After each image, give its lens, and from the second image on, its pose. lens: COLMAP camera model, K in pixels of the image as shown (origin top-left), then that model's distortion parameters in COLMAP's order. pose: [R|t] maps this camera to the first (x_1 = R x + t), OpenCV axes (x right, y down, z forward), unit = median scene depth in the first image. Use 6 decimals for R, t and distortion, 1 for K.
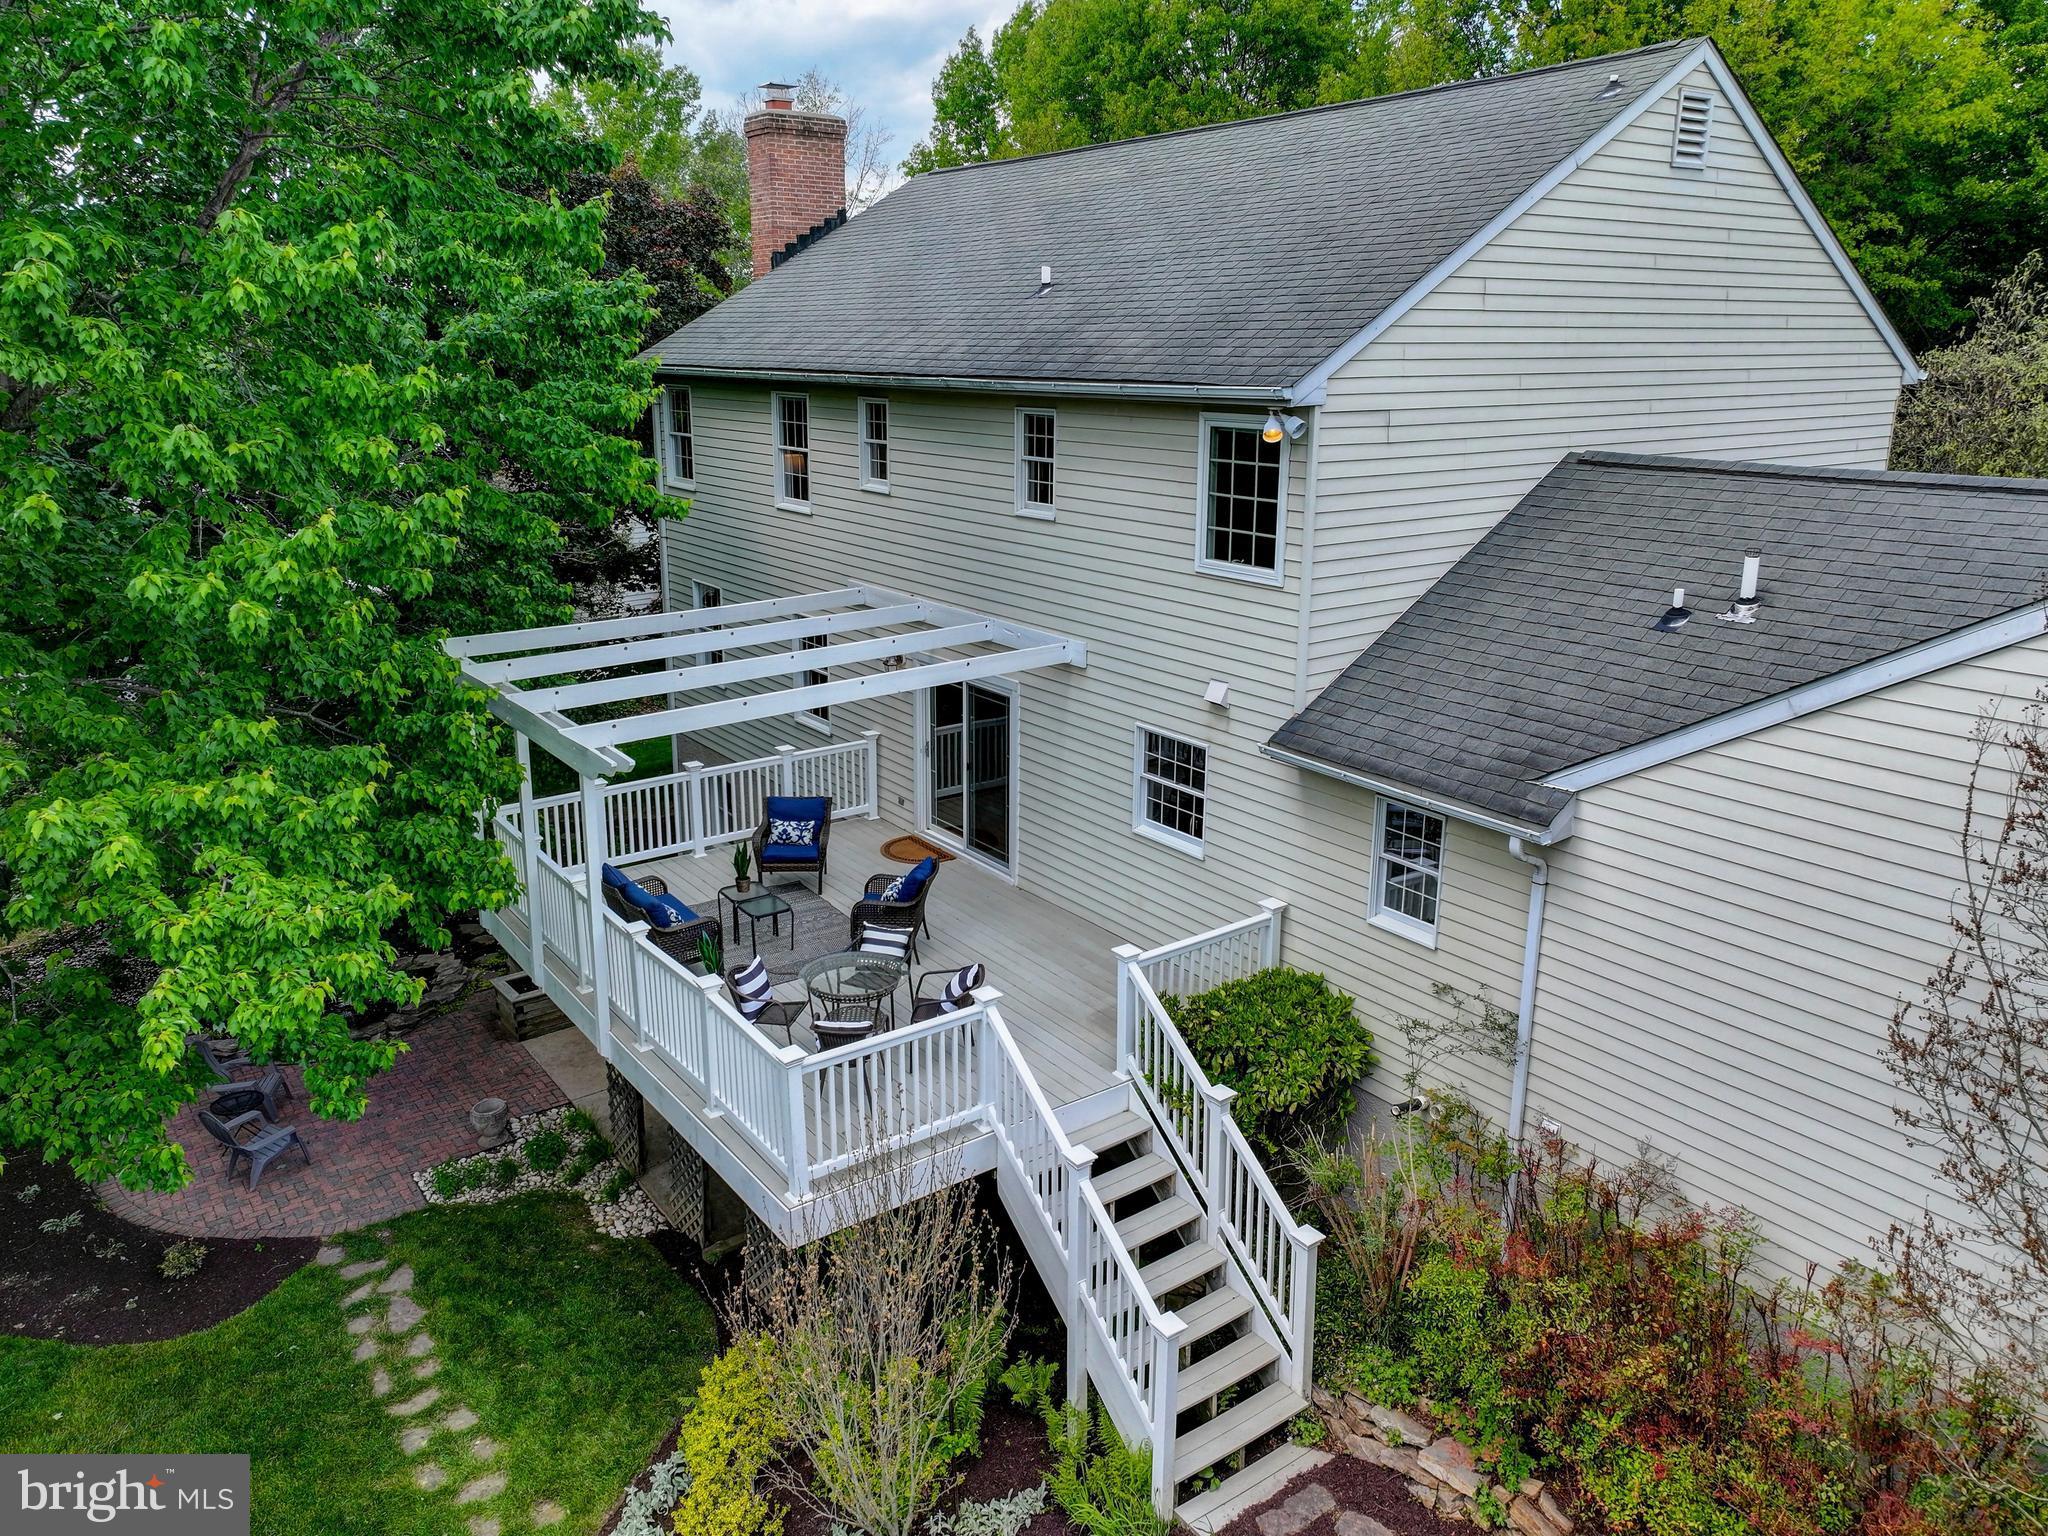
lens RADIAL K [[1430.5, 0, 1036.4], [0, 1430.5, 726.8], [0, 0, 1]] dist [0.010241, 0.015856]
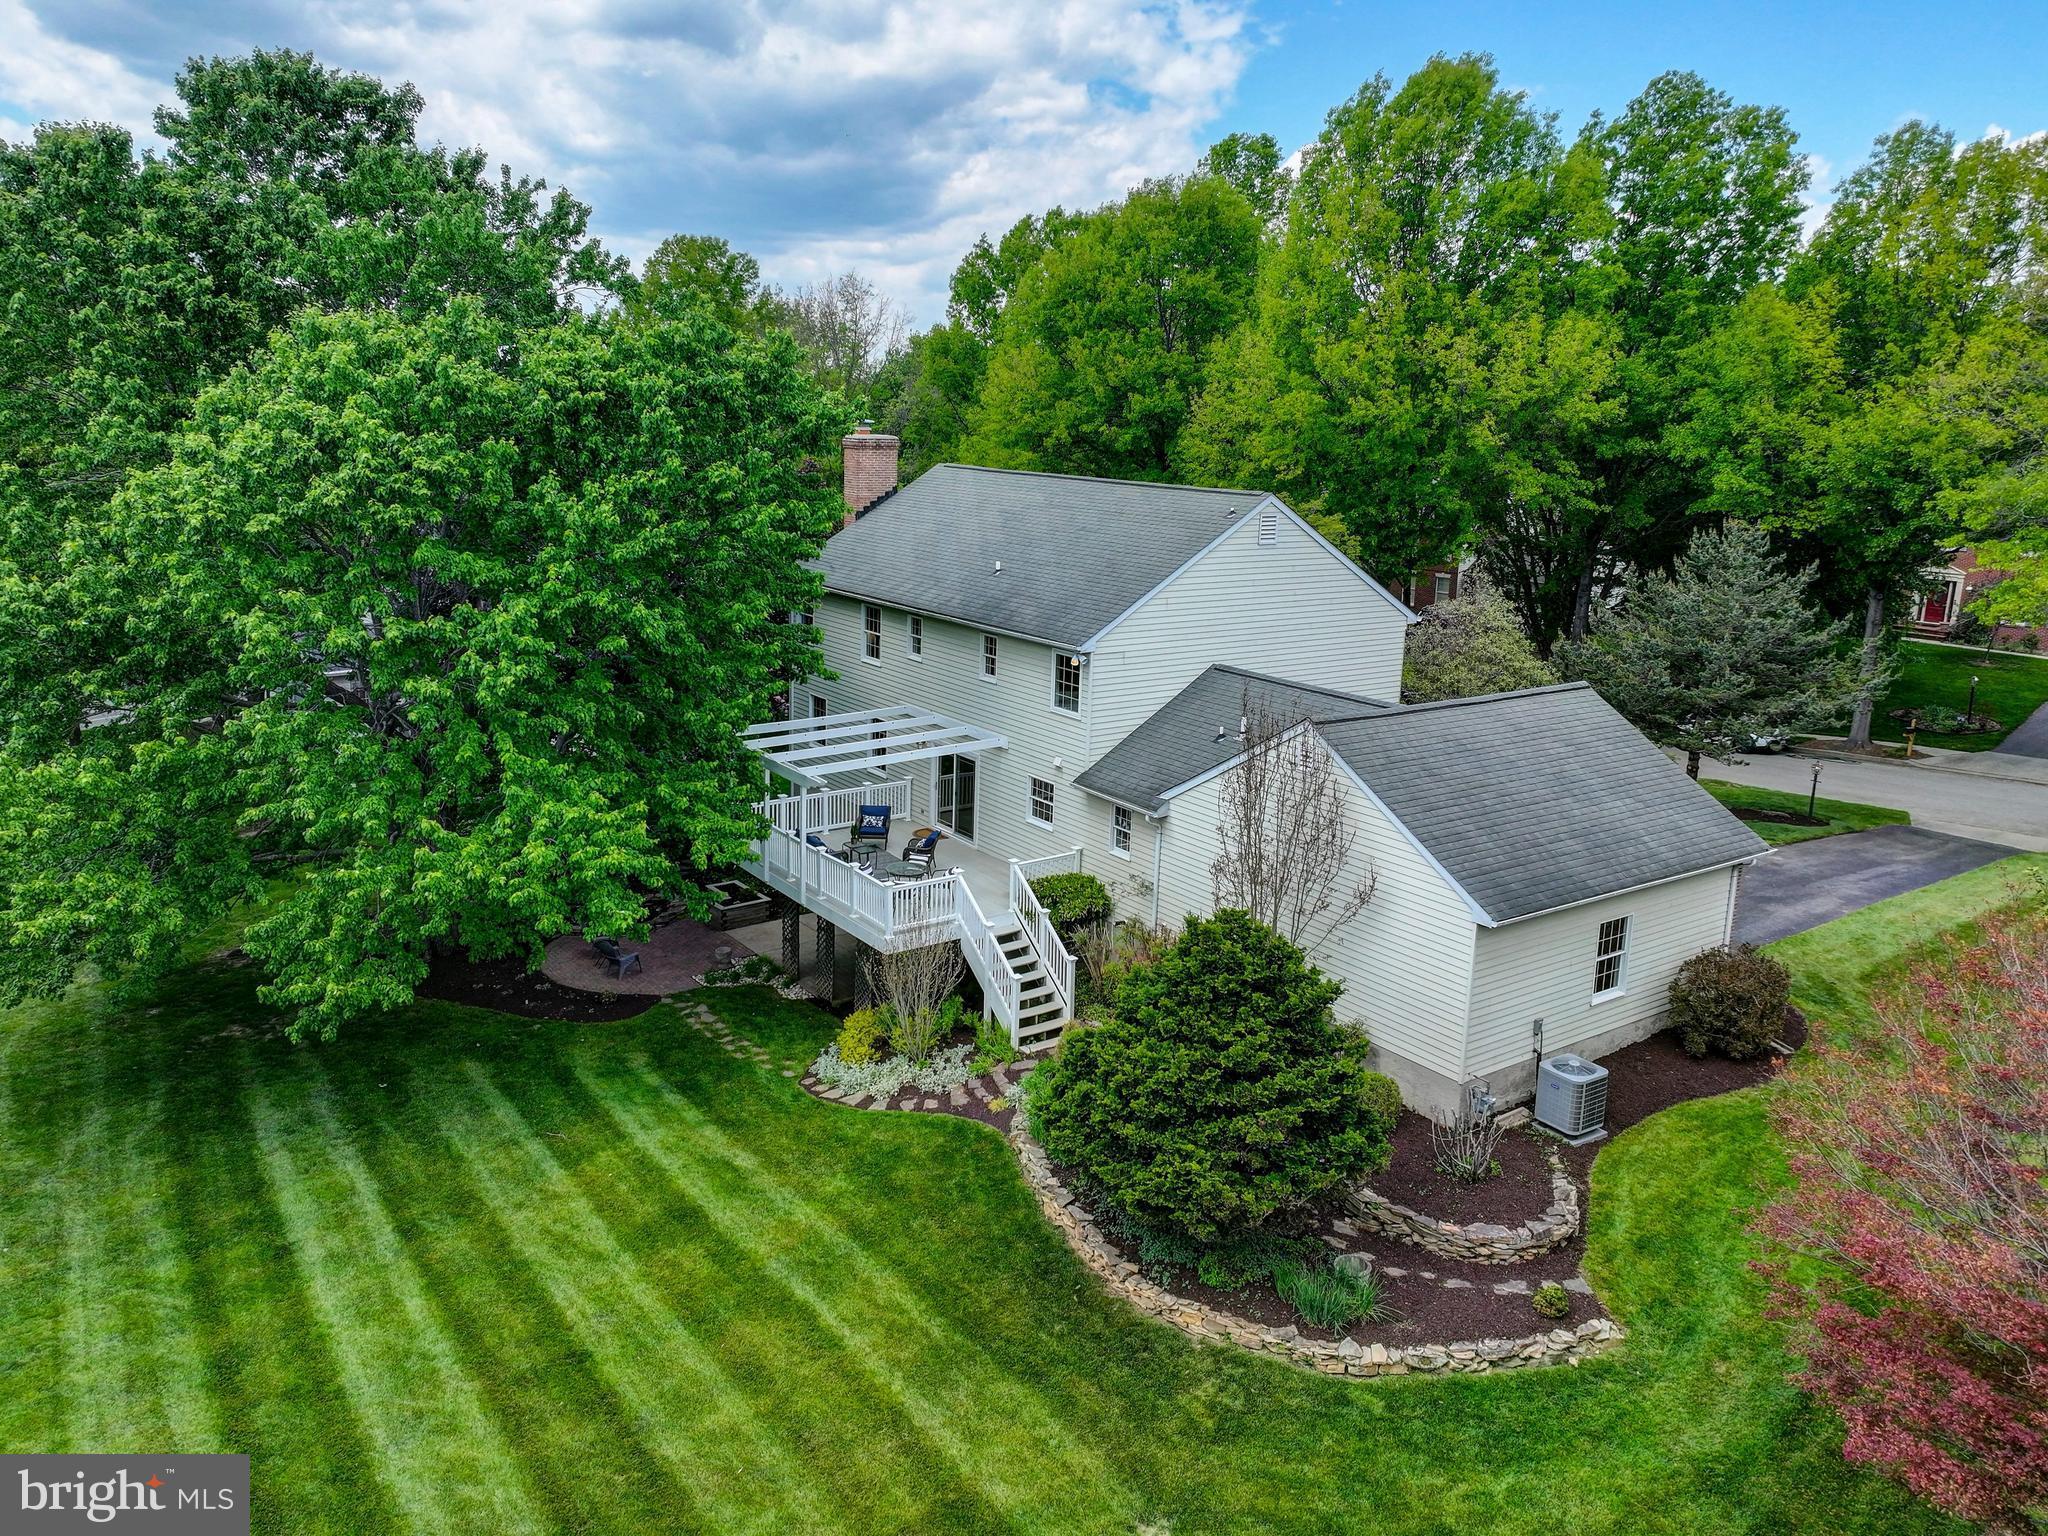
lens RADIAL K [[1487.9, 0, 1032.3], [0, 1487.9, 765.3], [0, 0, 1]] dist [0.003434, 0.003978]
pose [[0.999649, 0.026061, -0.004865, 0.096327], [-0.026170, 0.999374, -0.023795, 0.044294], [0.004242, 0.023914, 0.999705, -1.534670]]
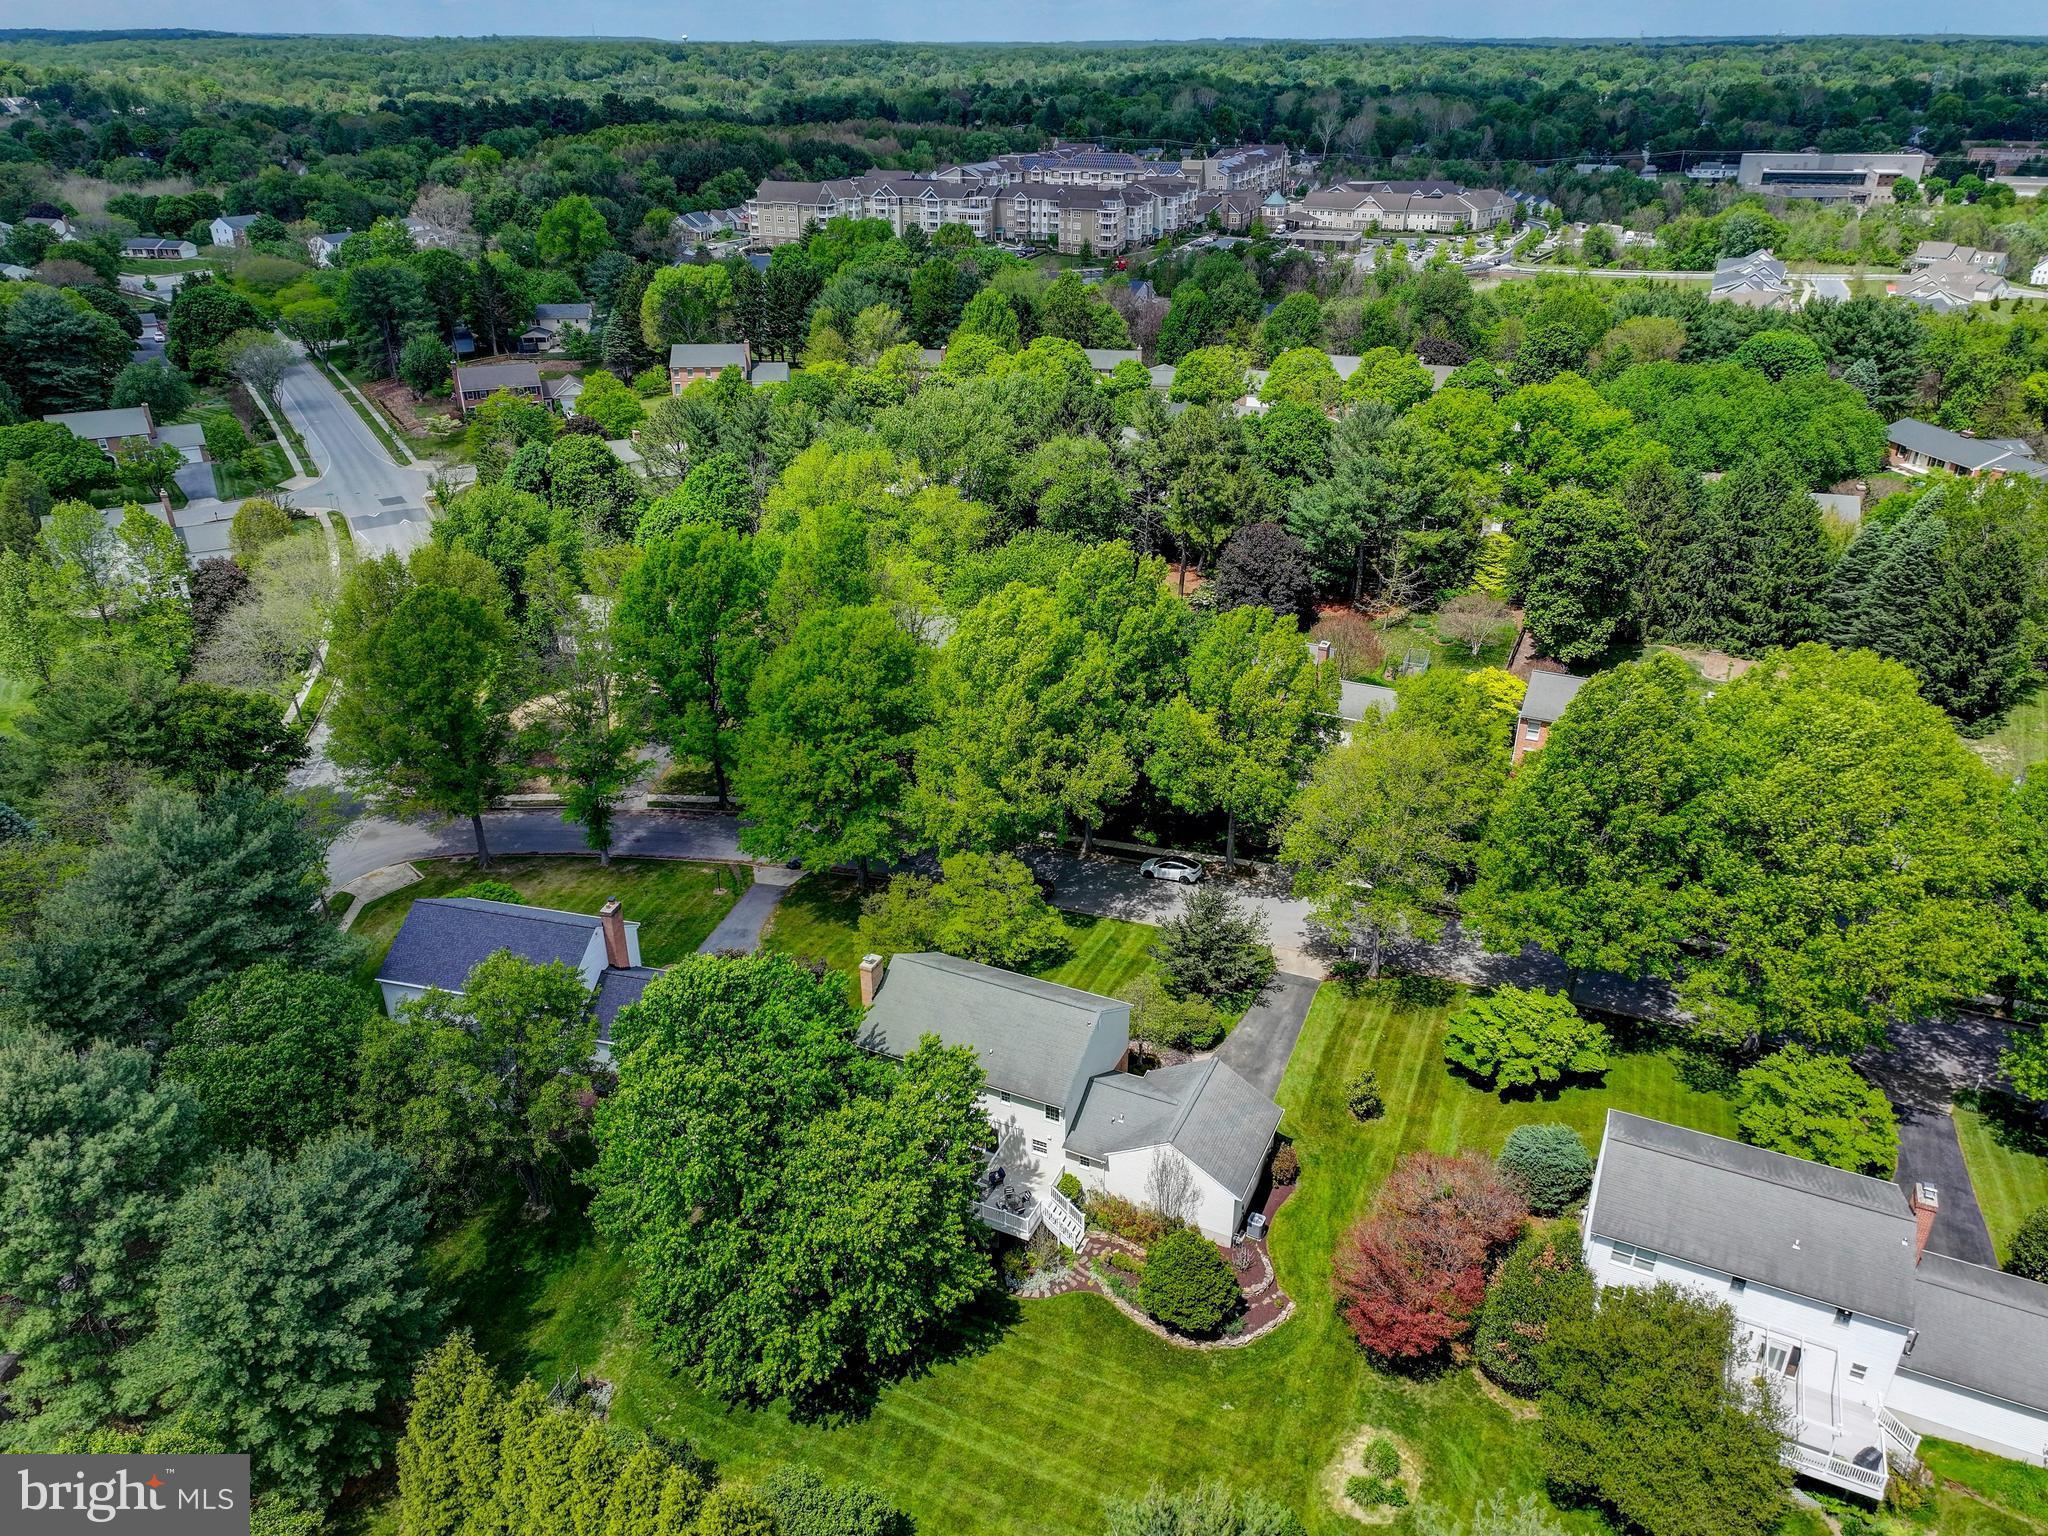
lens RADIAL K [[1487.9, 0, 1032.8], [0, 1487.9, 769.9], [0, 0, 1]] dist [0.003434, 0.003978]
pose [[0.876796, -0.217420, 0.428903, -2.456103], [0.119171, 0.962368, 0.244227, -3.264160], [-0.465862, -0.163025, 0.869710, -4.519539]]
